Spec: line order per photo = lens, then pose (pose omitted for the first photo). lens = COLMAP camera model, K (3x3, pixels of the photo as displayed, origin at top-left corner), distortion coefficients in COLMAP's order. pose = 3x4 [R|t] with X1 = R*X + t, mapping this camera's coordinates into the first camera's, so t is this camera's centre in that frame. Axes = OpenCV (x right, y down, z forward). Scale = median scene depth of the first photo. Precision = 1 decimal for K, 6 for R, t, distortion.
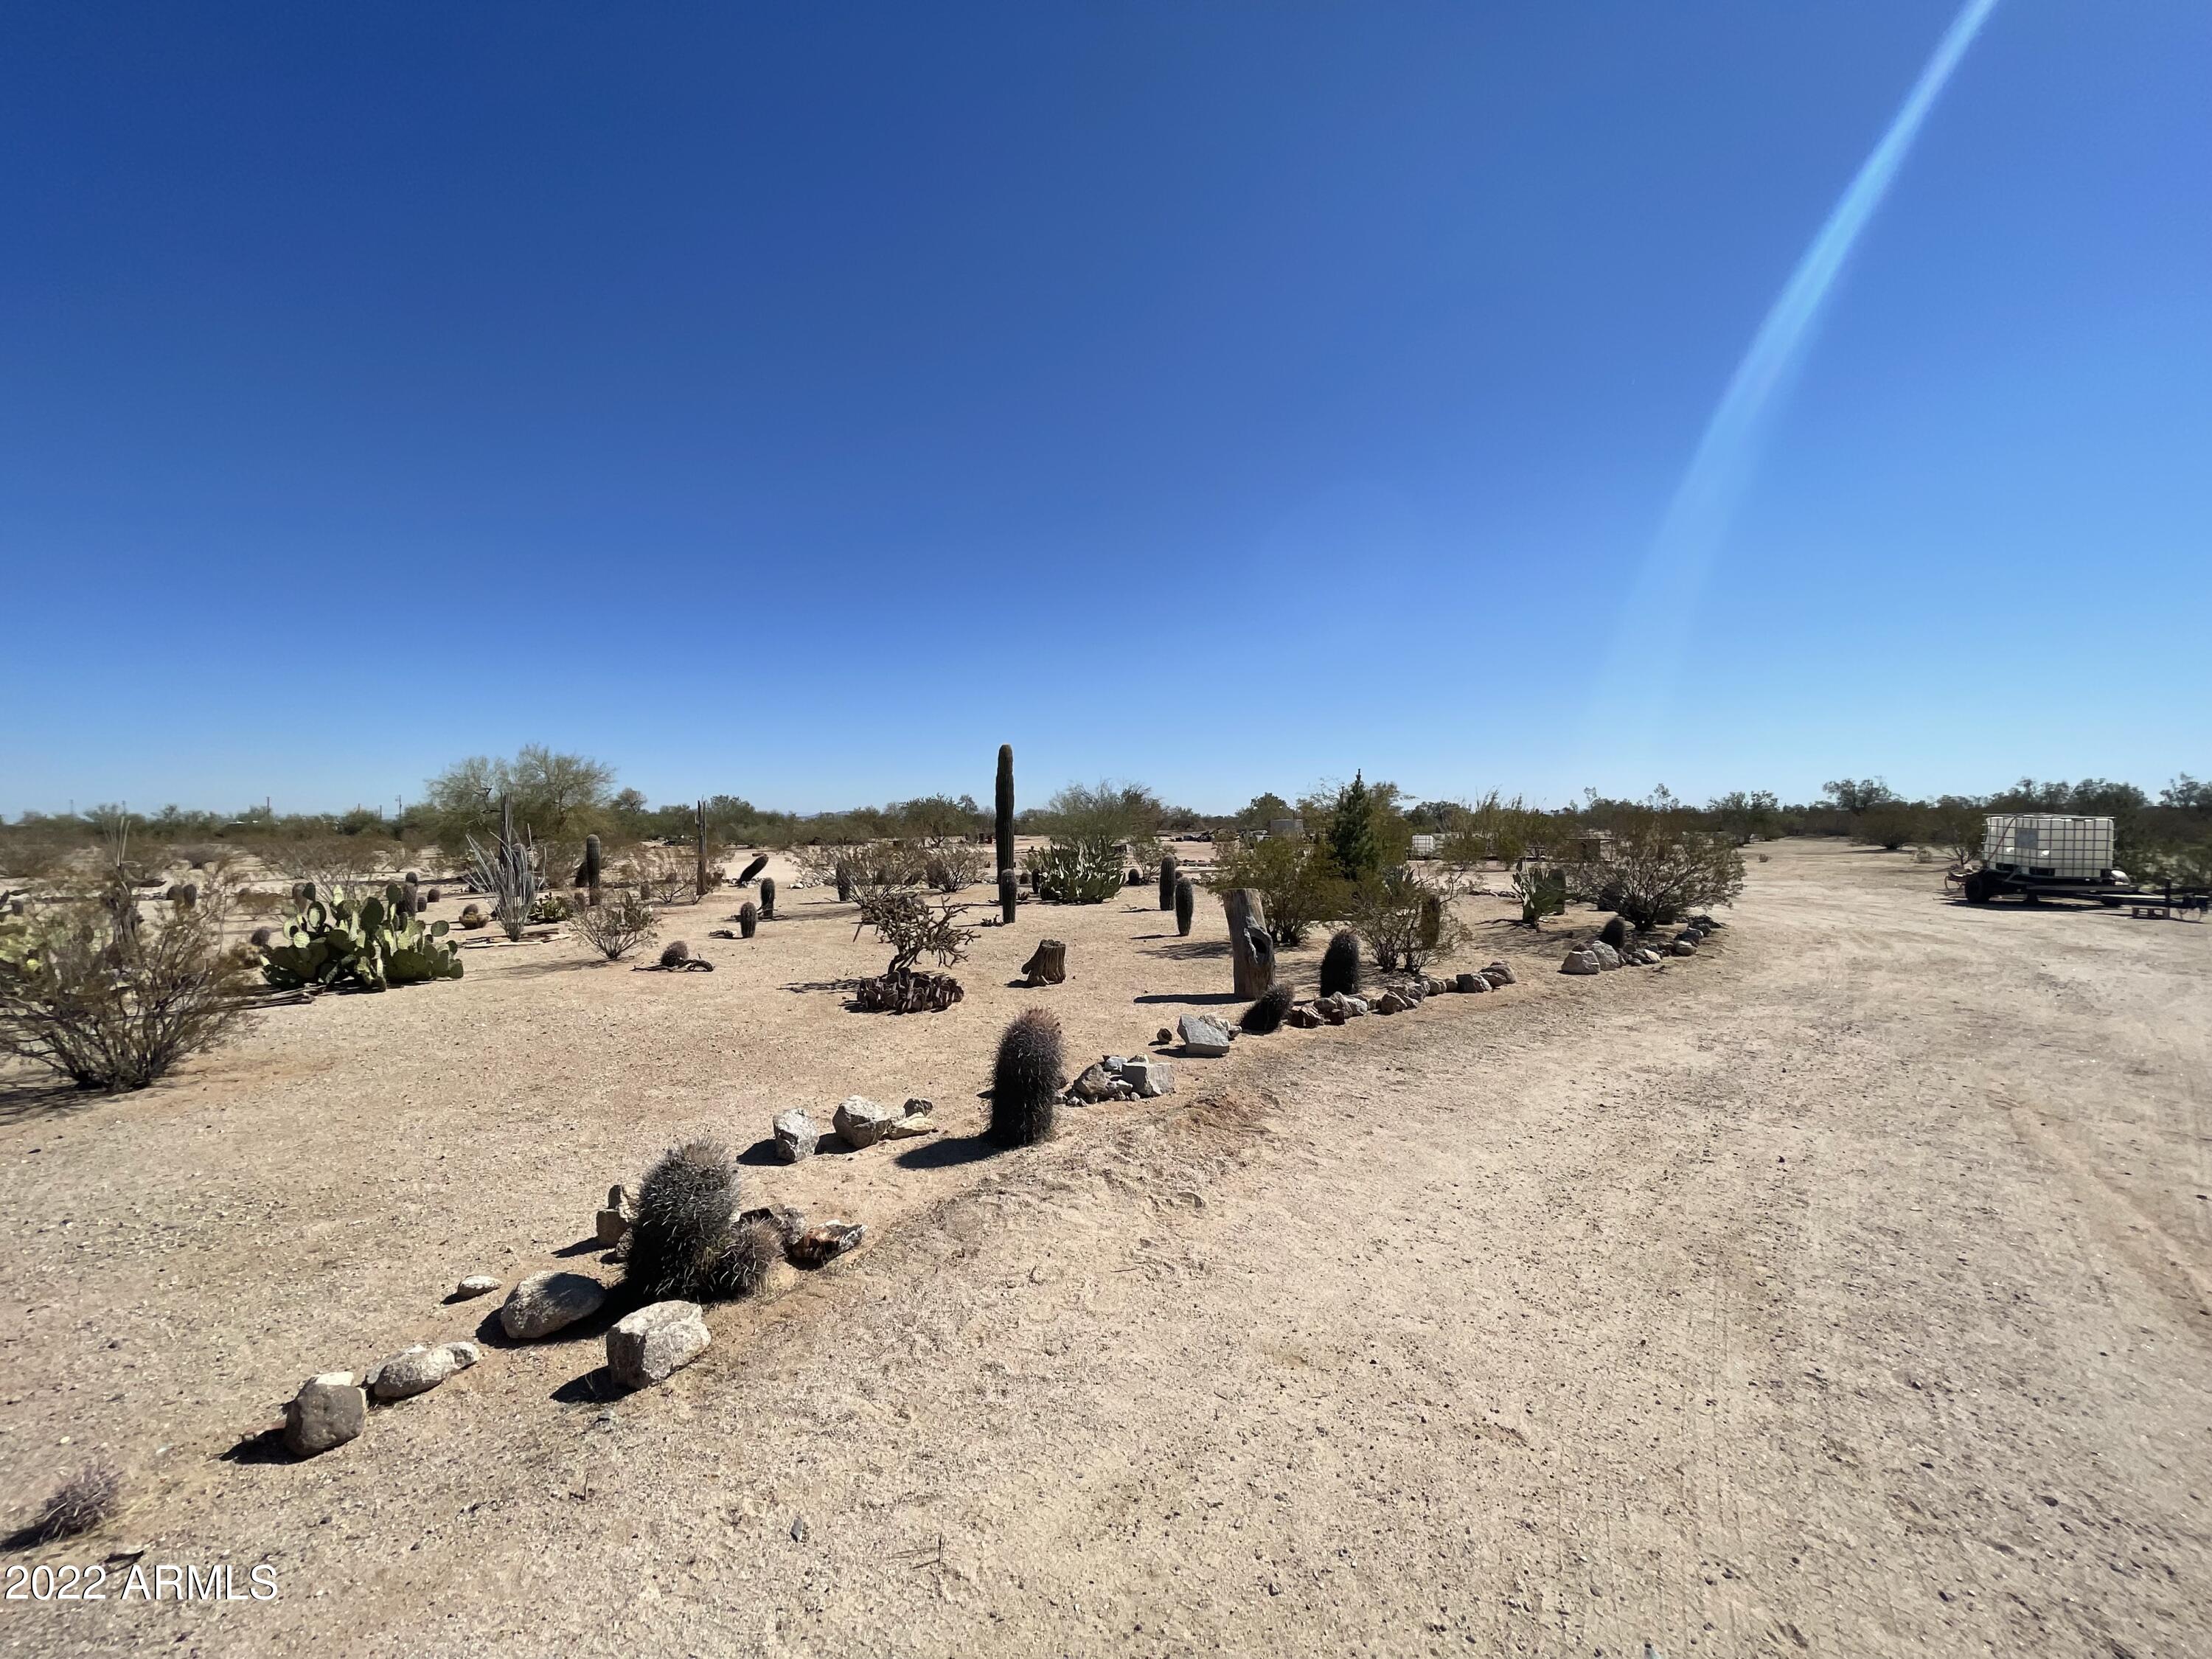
lens RADIAL K [[889.3, 0, 1103.2], [0, 889.3, 834.9], [0, 0, 1]] dist [-0.002247, -0.000129]
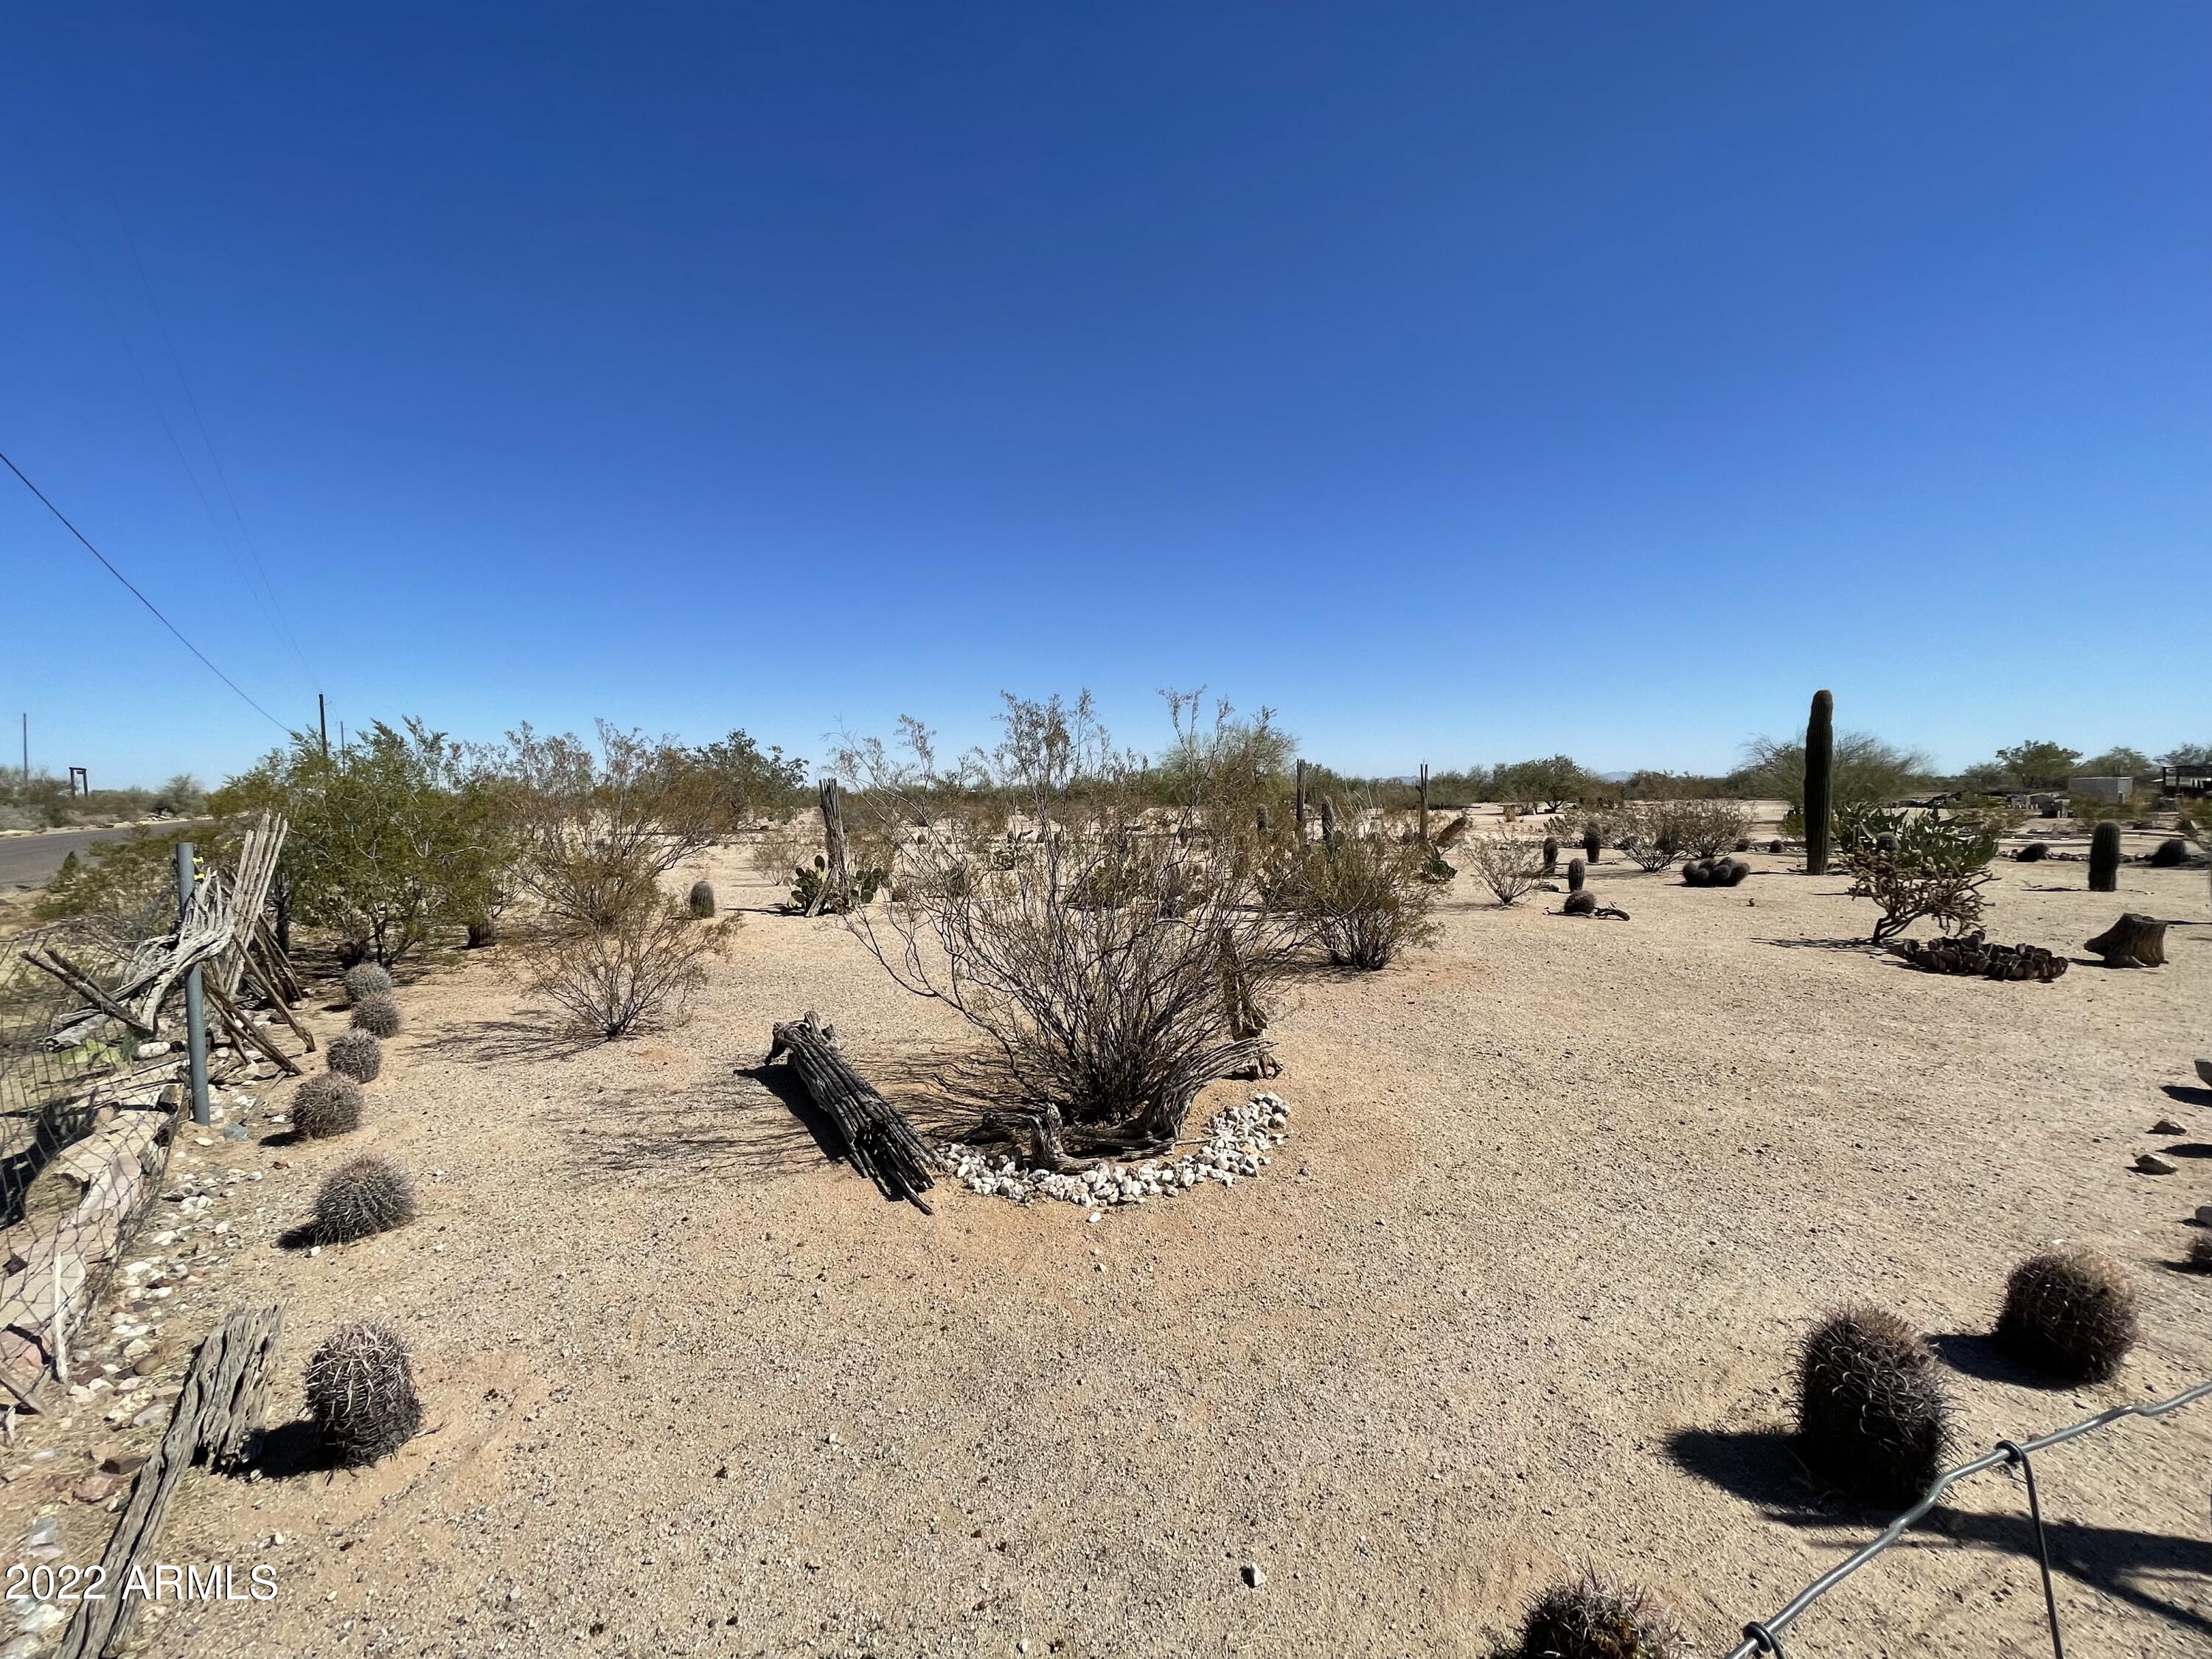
lens RADIAL K [[889.3, 0, 1103.2], [0, 889.3, 834.9], [0, 0, 1]] dist [-0.002247, -0.000129]
pose [[0.822787, 0.022205, -0.567916, -0.328716], [-0.000409, 0.999259, 0.038479, 0.011371], [0.568350, -0.031428, 0.822186, -0.192540]]
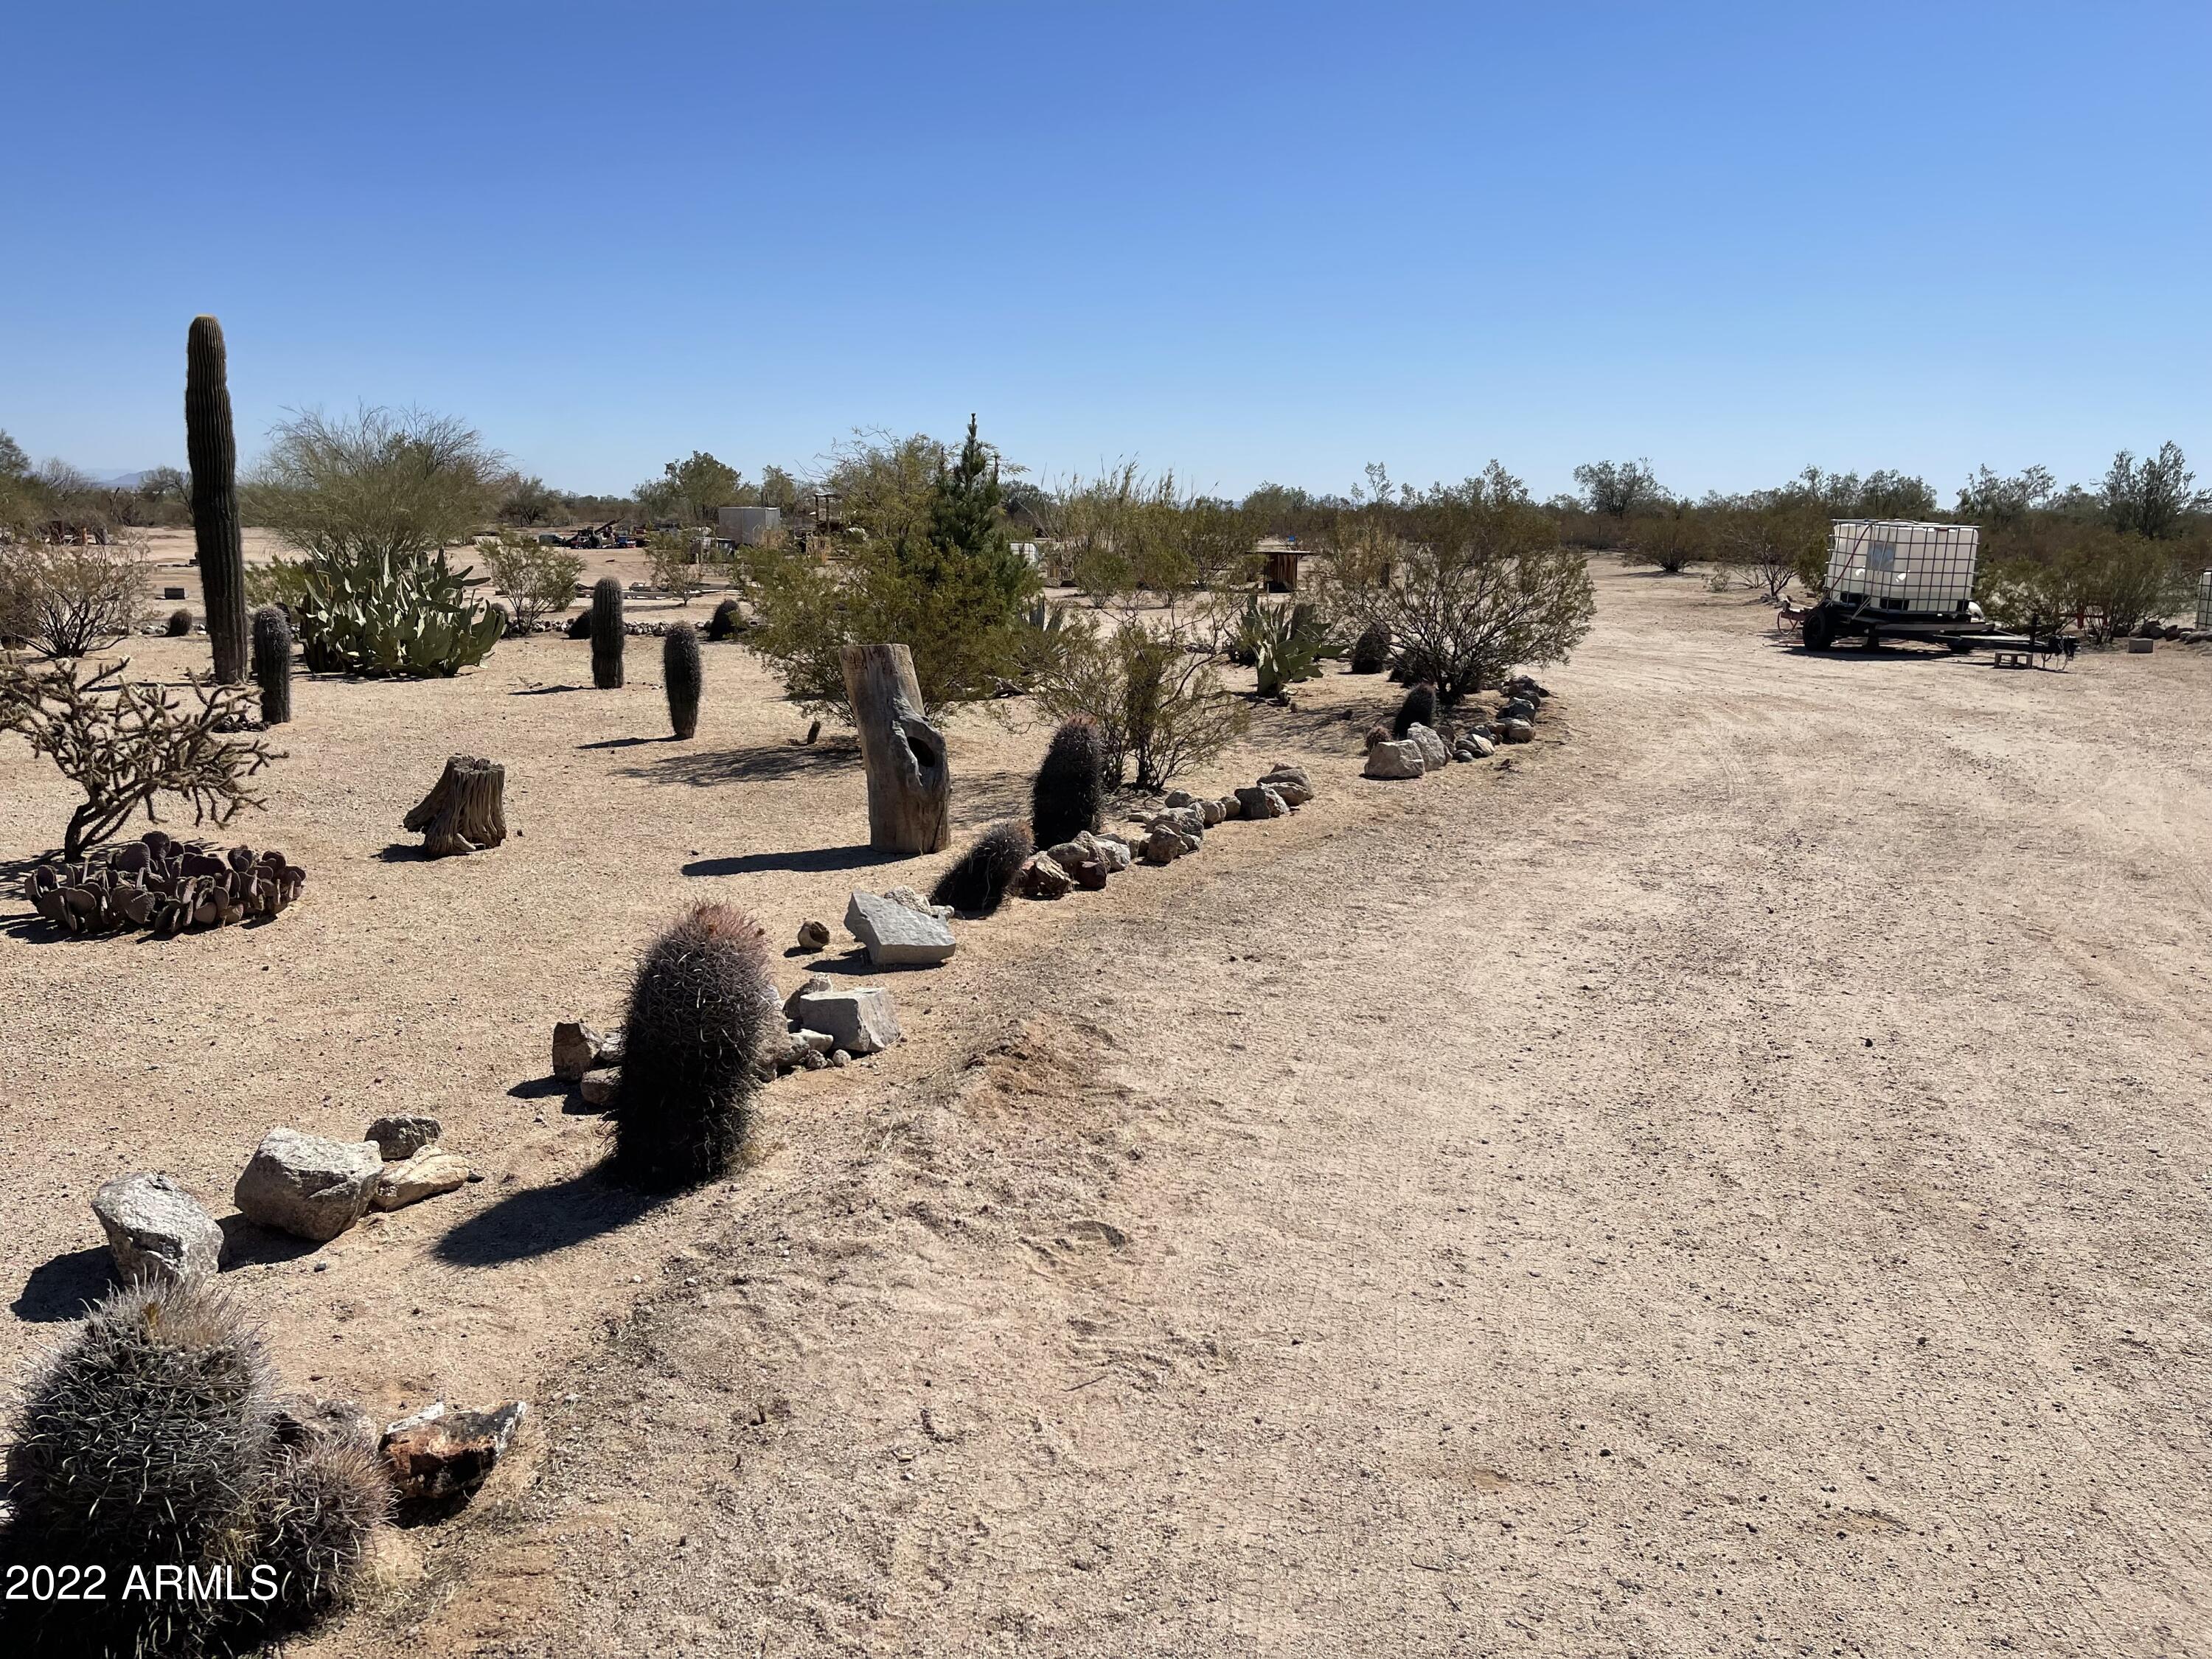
lens RADIAL K [[1673.3, 0, 1106.0], [0, 1673.3, 829.5], [0, 0, 1]] dist [0.064327, -0.085581]
pose [[0.911574, -0.056857, 0.407186, -0.099840], [-0.013672, 0.985652, 0.168237, 0.001227], [-0.410909, -0.158928, 0.897717, 0.046483]]
